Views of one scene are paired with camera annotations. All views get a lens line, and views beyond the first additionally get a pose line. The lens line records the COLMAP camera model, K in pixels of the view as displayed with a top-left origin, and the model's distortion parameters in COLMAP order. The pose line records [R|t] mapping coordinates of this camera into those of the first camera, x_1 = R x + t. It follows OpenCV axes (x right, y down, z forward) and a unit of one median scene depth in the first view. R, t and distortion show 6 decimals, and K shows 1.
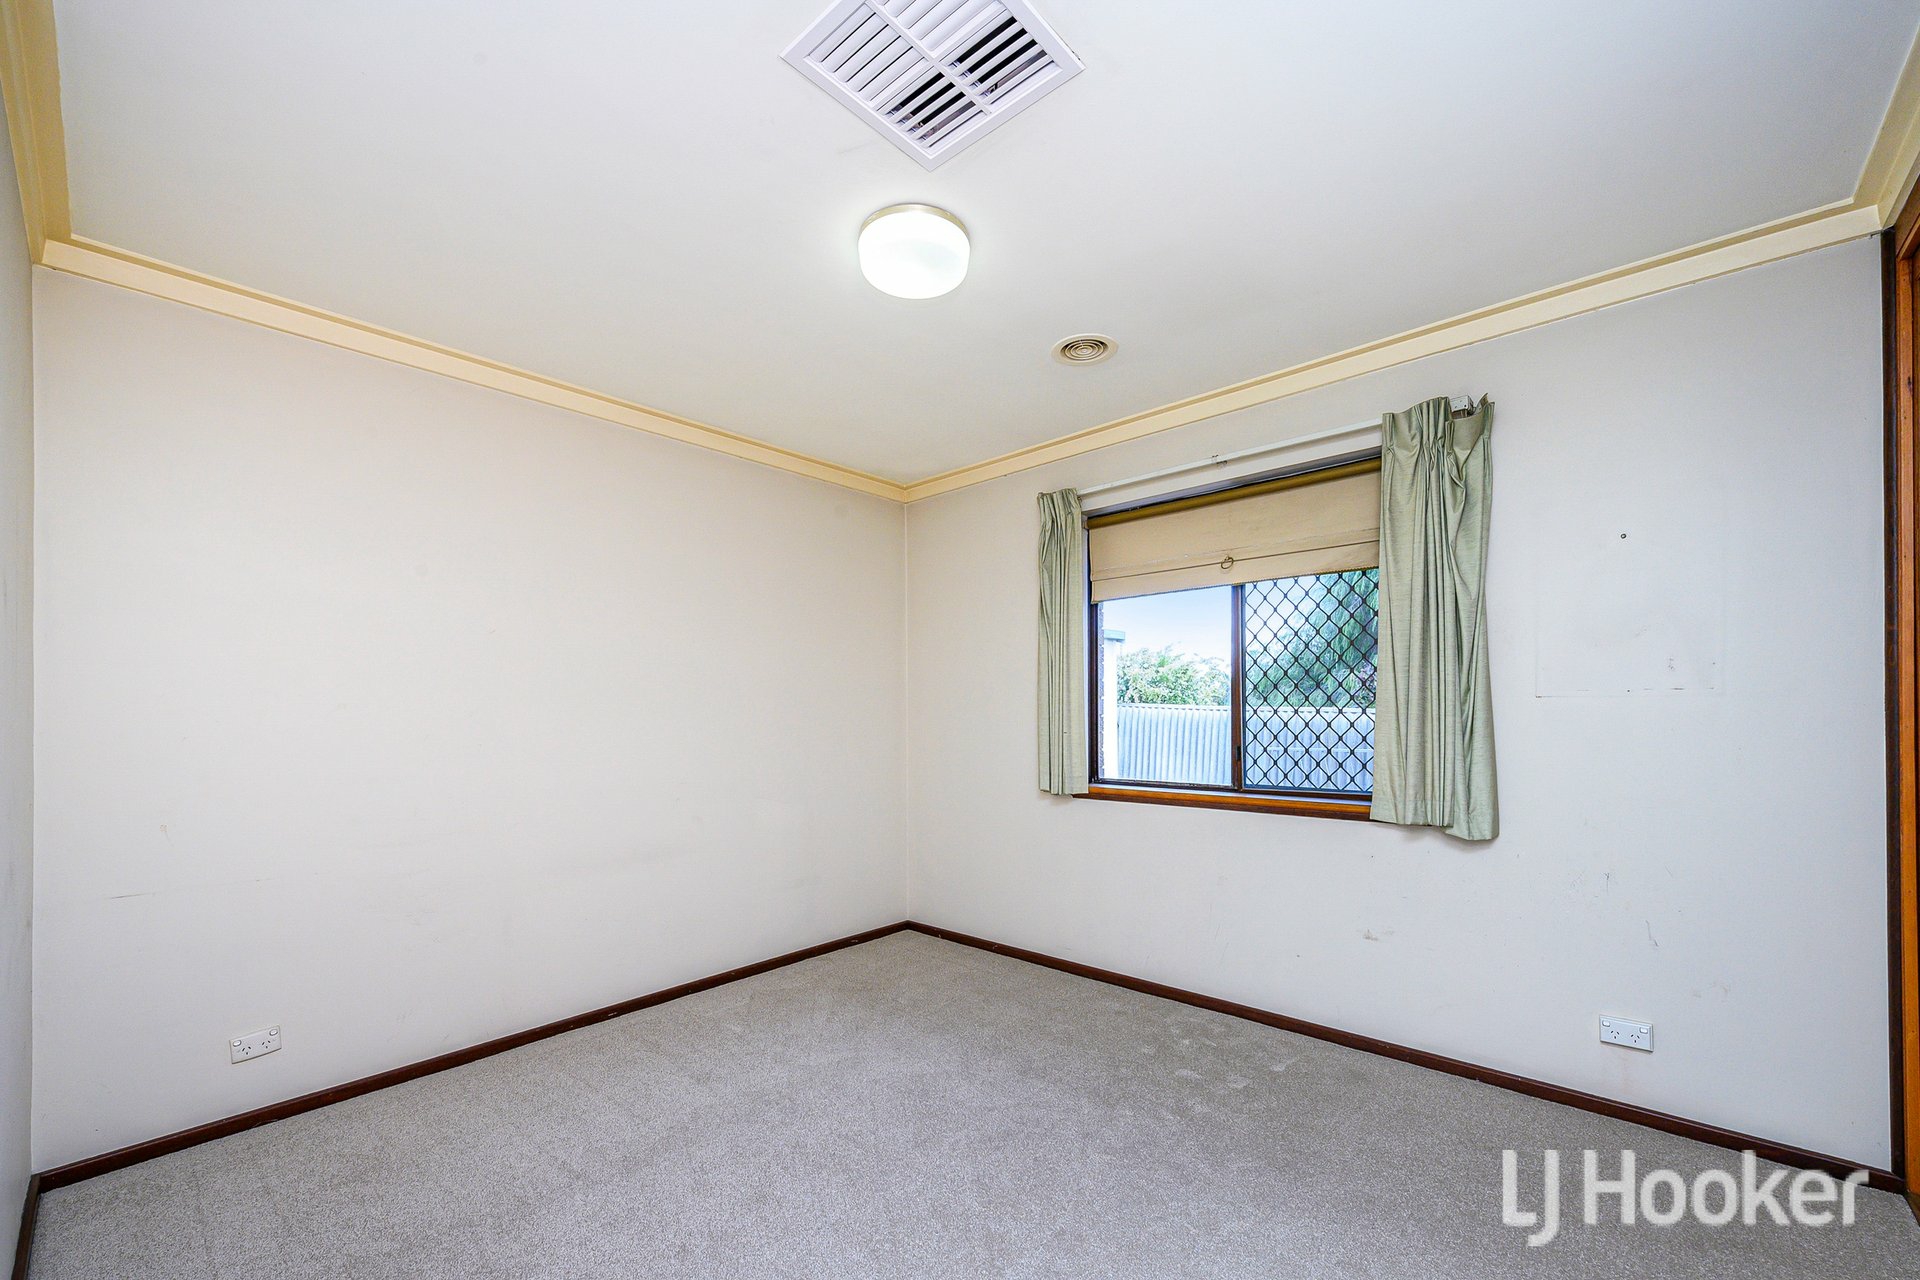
lens RADIAL K [[756.4, 0, 963.2], [0, 756.4, 701.0], [0, 0, 1]] dist [0.000371, -0.000017]
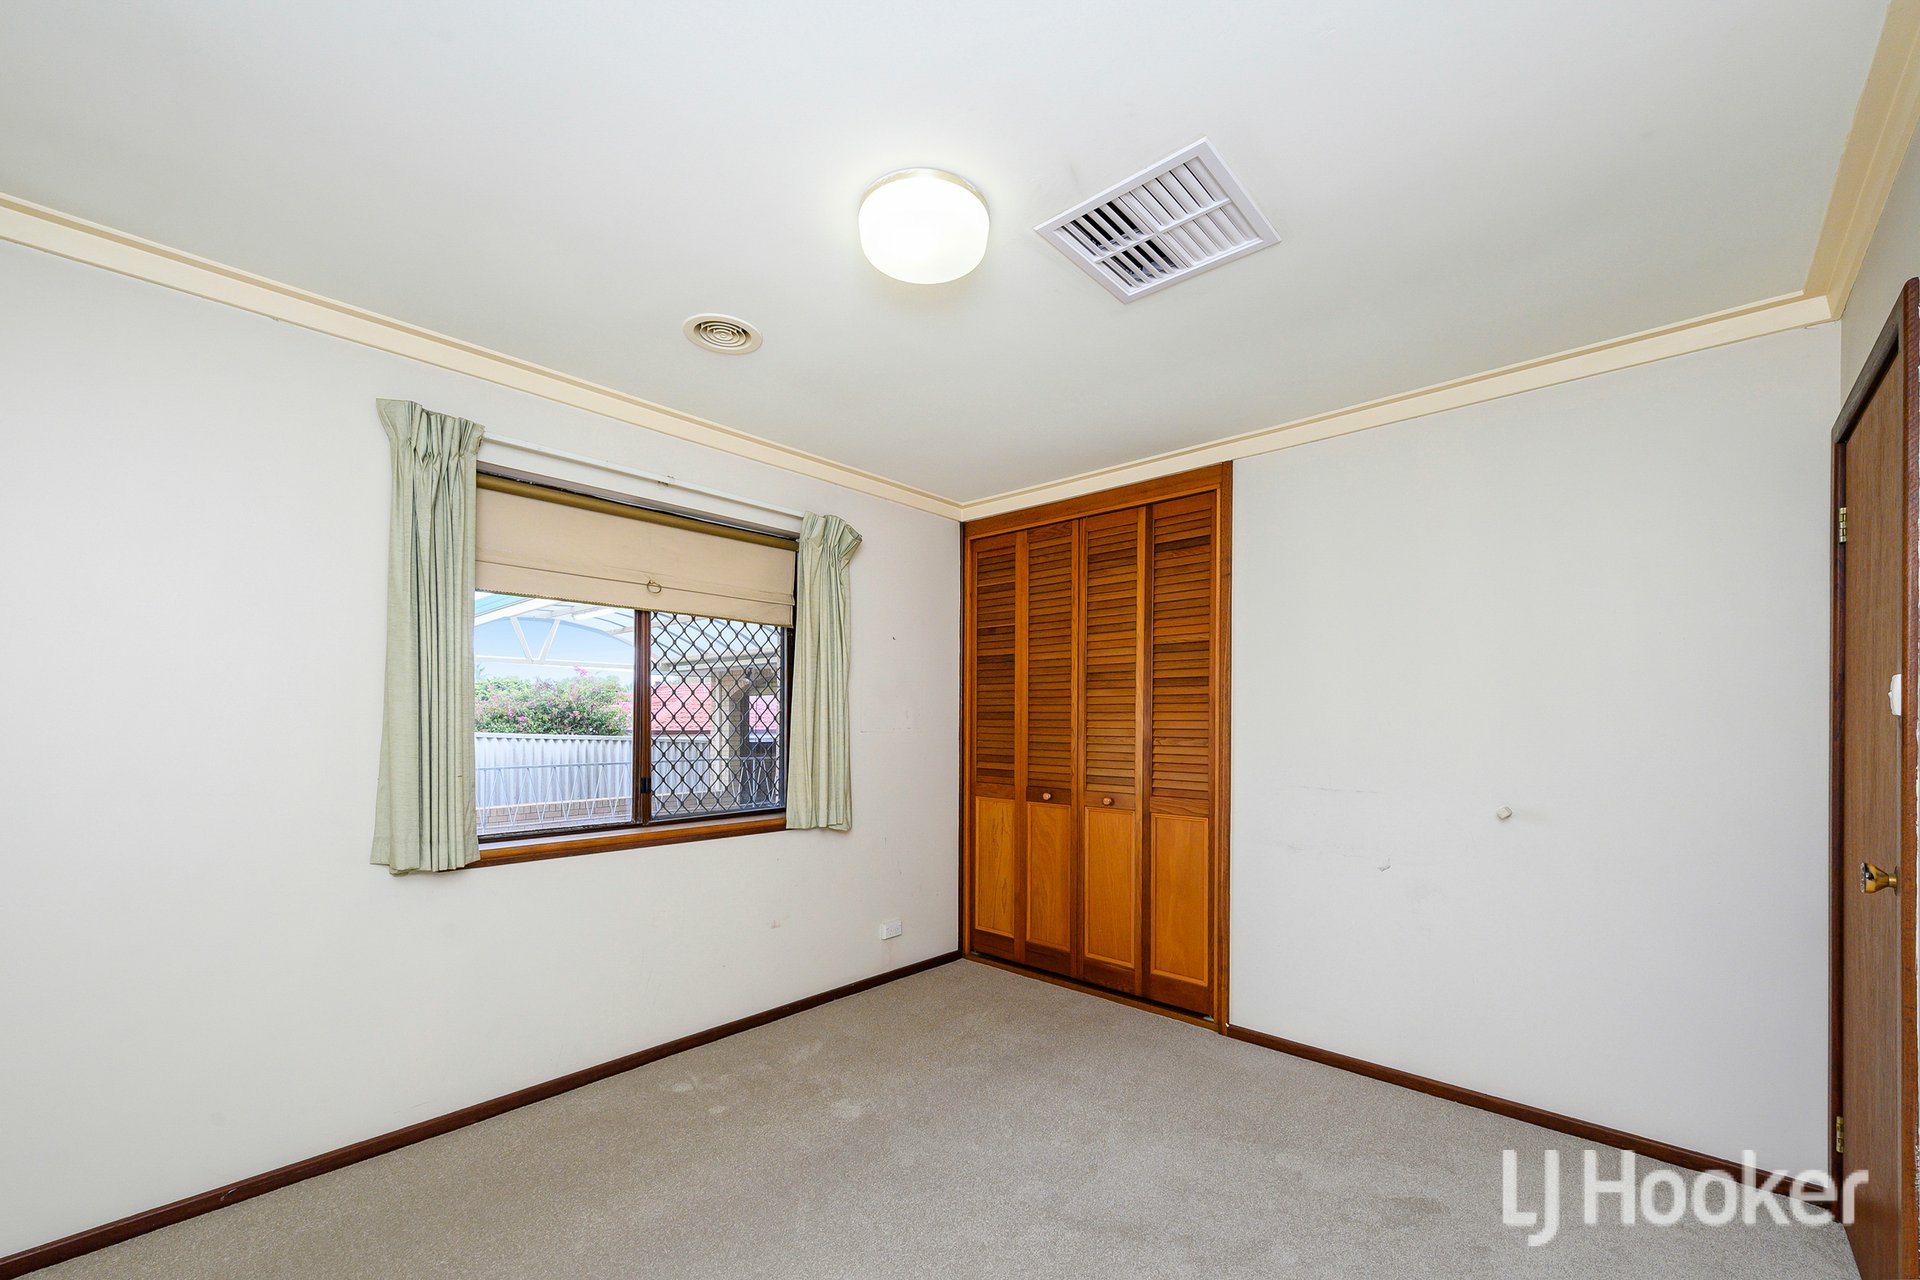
lens RADIAL K [[768.2, 0, 959.8], [0, 768.2, 731.3], [0, 0, 1]] dist [0.000487, 0.000027]
pose [[0.001208, 0.005421, 0.999985, -0.610119], [-0.010453, 0.999931, -0.005408, 0.000900], [-0.999945, -0.010446, 0.001264, 0.597963]]
